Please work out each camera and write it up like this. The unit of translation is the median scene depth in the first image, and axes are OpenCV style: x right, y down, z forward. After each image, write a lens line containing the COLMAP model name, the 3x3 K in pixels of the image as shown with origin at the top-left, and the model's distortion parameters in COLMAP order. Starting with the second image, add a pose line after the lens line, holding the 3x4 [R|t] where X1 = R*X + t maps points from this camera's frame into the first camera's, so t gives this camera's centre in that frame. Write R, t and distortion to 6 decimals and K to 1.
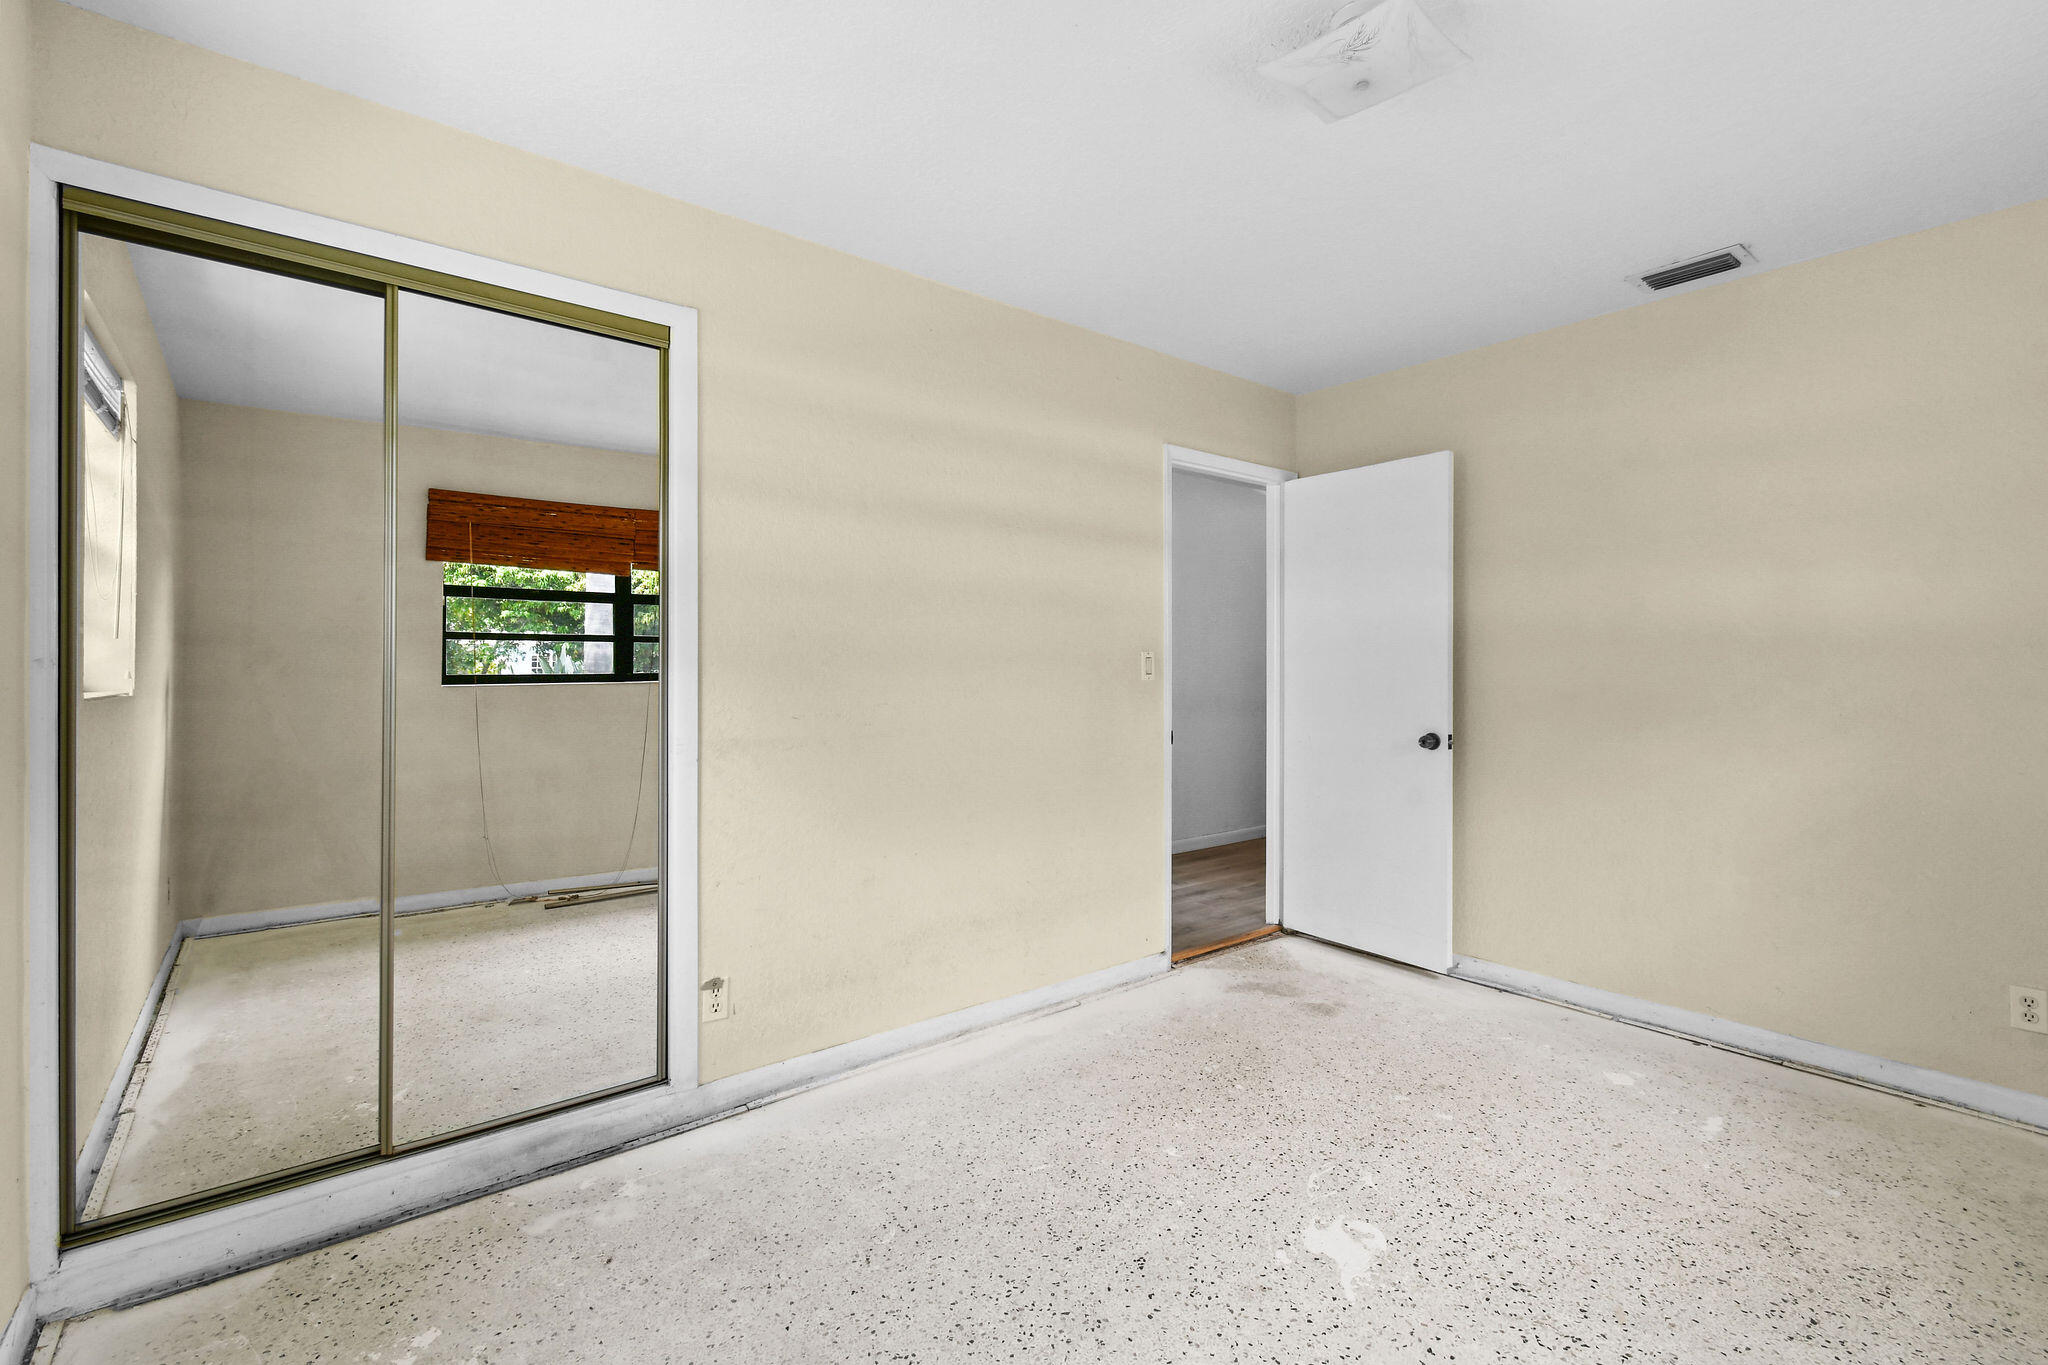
lens RADIAL K [[897.0, 0, 1023.6], [0, 897.0, 665.6], [0, 0, 1]] dist [0.000324, -0.000209]
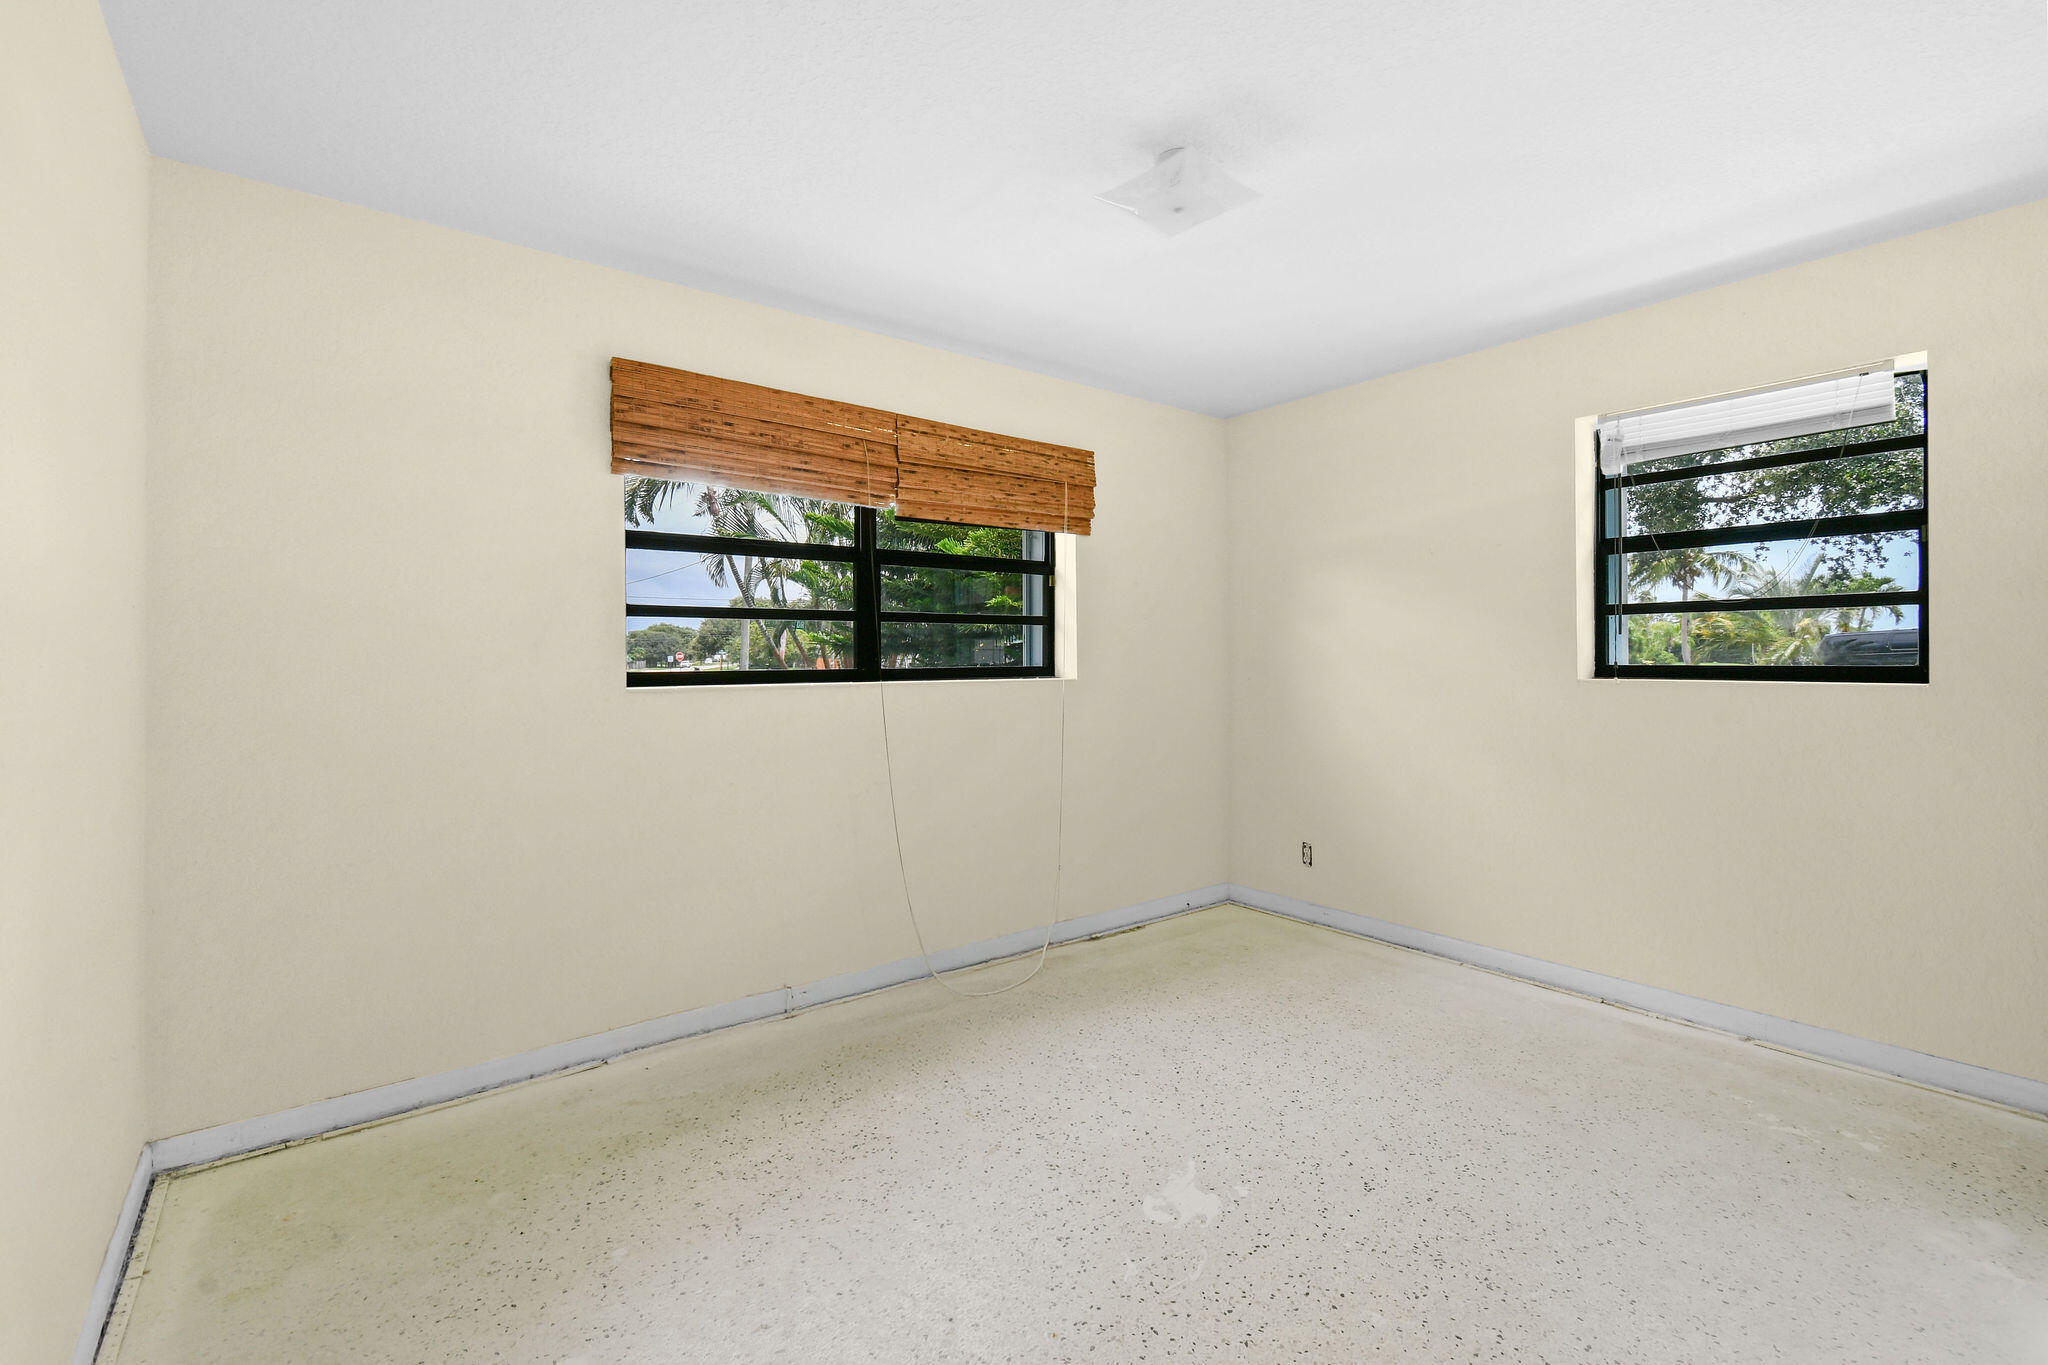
lens RADIAL K [[897.0, 0, 1023.9], [0, 897.0, 672.1], [0, 0, 1]] dist [0.000324, -0.000209]
pose [[-0.999748, 0.003857, 0.022110, 0.516141], [0.004125, 0.999919, 0.012070, -0.004277], [-0.022062, 0.012159, -0.999683, 2.047342]]
